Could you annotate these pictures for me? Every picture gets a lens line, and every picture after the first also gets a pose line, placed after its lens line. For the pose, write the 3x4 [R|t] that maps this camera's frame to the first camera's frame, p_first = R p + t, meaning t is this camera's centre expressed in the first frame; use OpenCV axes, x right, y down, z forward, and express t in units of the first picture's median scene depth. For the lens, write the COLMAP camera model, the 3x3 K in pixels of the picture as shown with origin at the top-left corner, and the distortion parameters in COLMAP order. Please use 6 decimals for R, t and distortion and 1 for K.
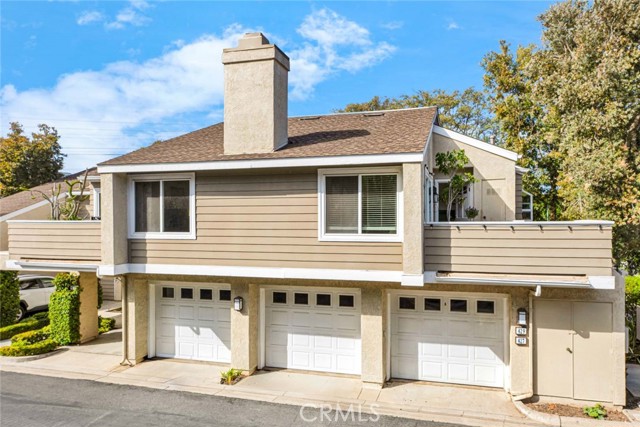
lens RADIAL K [[254.1, 0, 320.0], [0, 254.1, 213.5], [0, 0, 1]] dist [-0.013287, -0.000111]
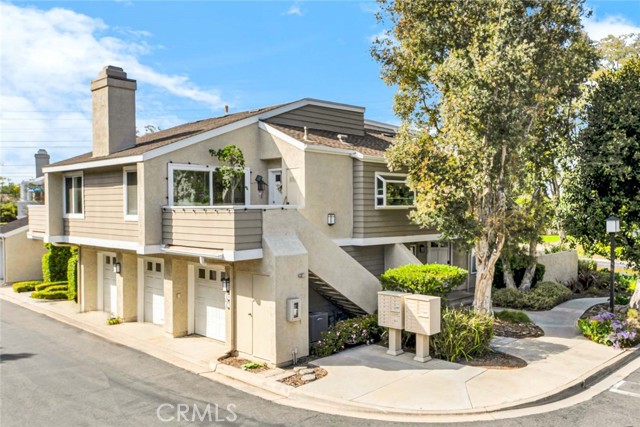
lens RADIAL K [[284.9, 0, 319.8], [0, 284.9, 199.8], [0, 0, 1]] dist [-0.000288, -0.000066]
pose [[0.962492, -0.002005, -0.271301, 1.186550], [0.002111, 0.999998, 0.000101, 0.000476], [0.271300, -0.000670, 0.962495, -0.153834]]
